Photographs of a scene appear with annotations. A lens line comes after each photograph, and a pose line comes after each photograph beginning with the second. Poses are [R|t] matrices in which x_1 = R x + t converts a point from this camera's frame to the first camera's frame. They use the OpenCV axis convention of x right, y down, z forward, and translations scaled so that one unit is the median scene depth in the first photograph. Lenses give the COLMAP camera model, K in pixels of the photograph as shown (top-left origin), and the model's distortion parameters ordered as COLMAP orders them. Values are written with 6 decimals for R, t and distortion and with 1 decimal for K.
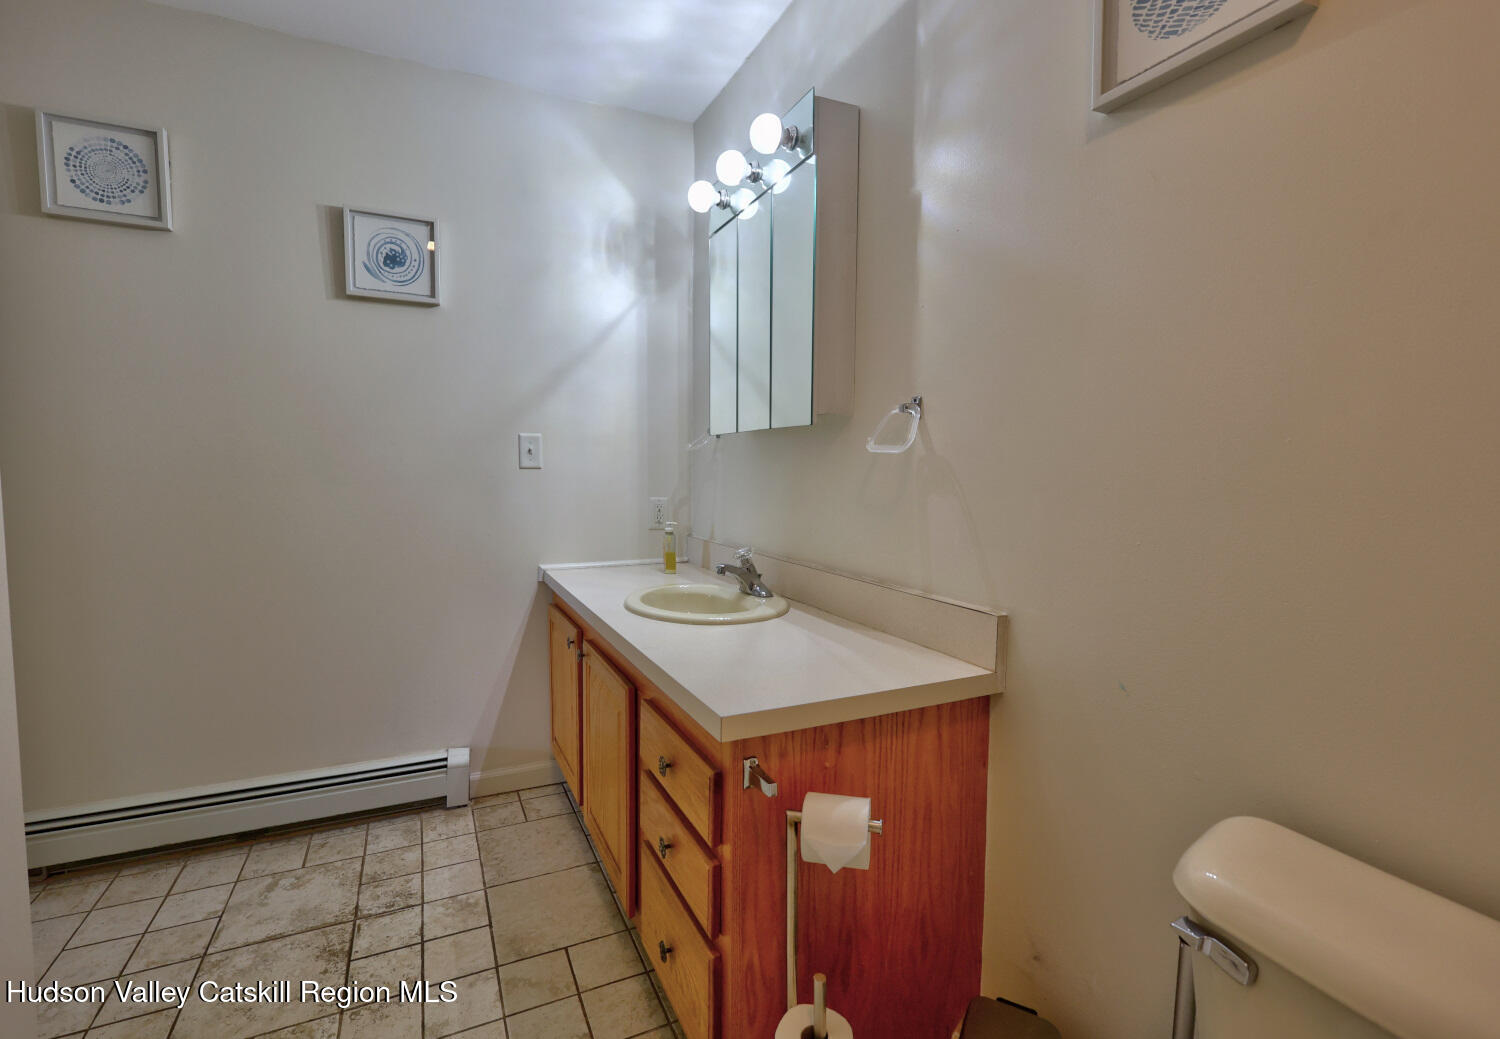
lens RADIAL K [[683.9, 0, 743.3], [0, 683.9, 521.1], [0, 0, 1]] dist [-0.005470, -0.000303]
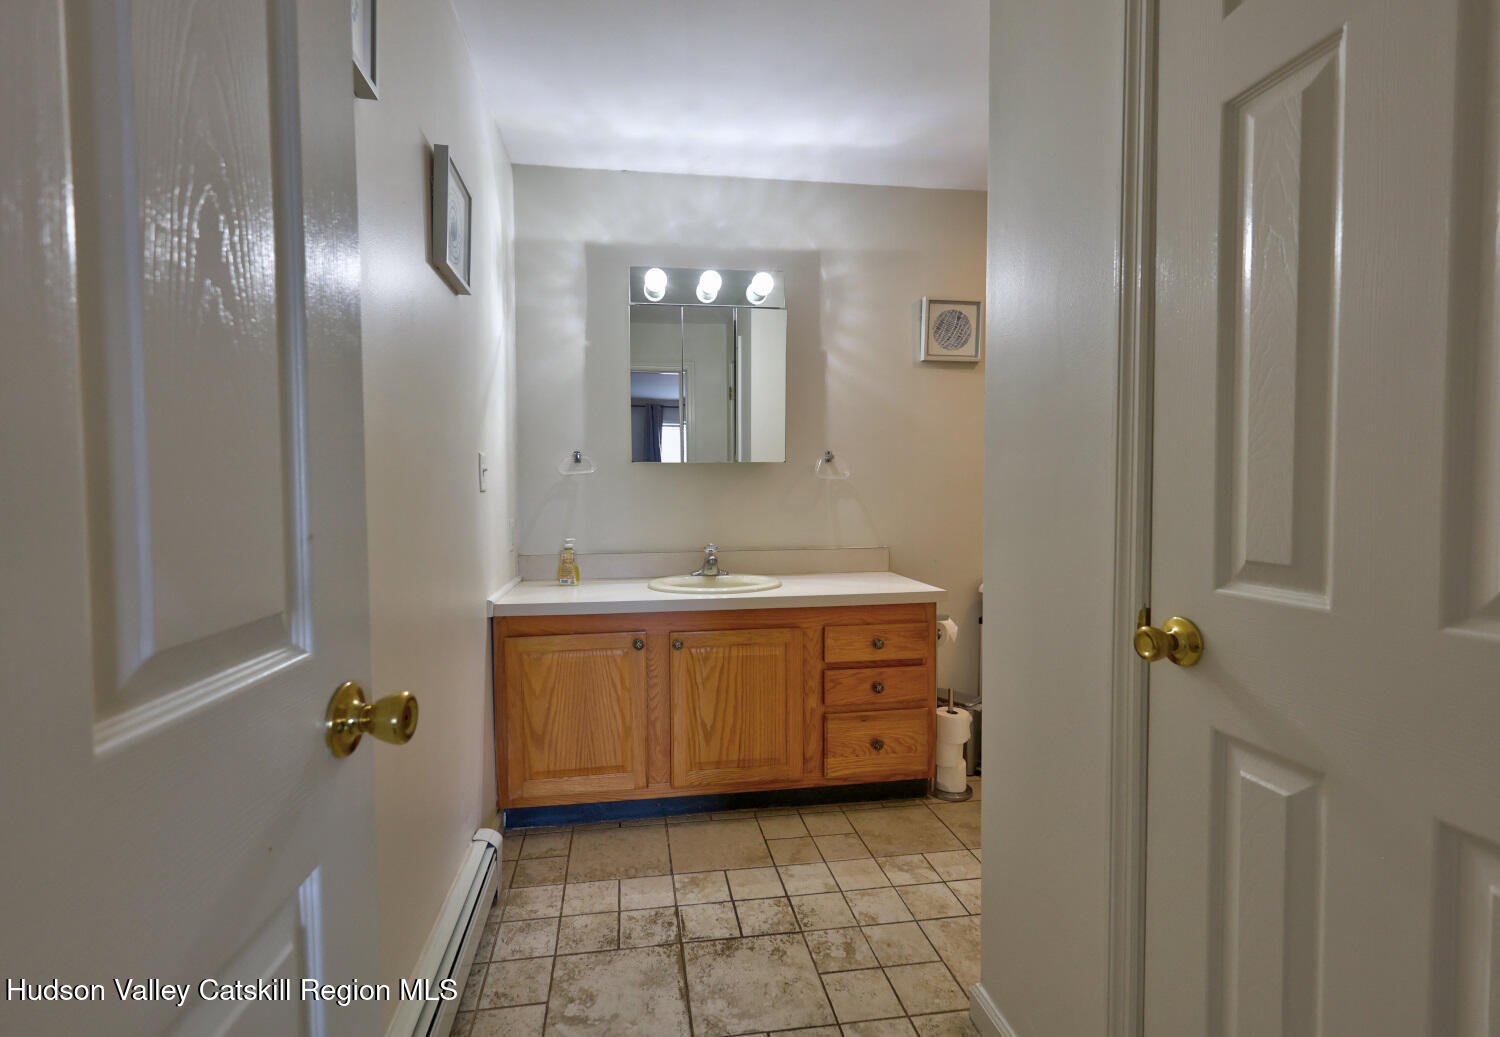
lens RADIAL K [[683.9, 0, 743.0], [0, 683.9, 513.7], [0, 0, 1]] dist [-0.005470, -0.000303]
pose [[0.264727, -0.047766, 0.963140, -1.467204], [0.081772, 0.996287, 0.026934, -0.060399], [-0.960850, 0.071627, 0.267650, 0.595201]]
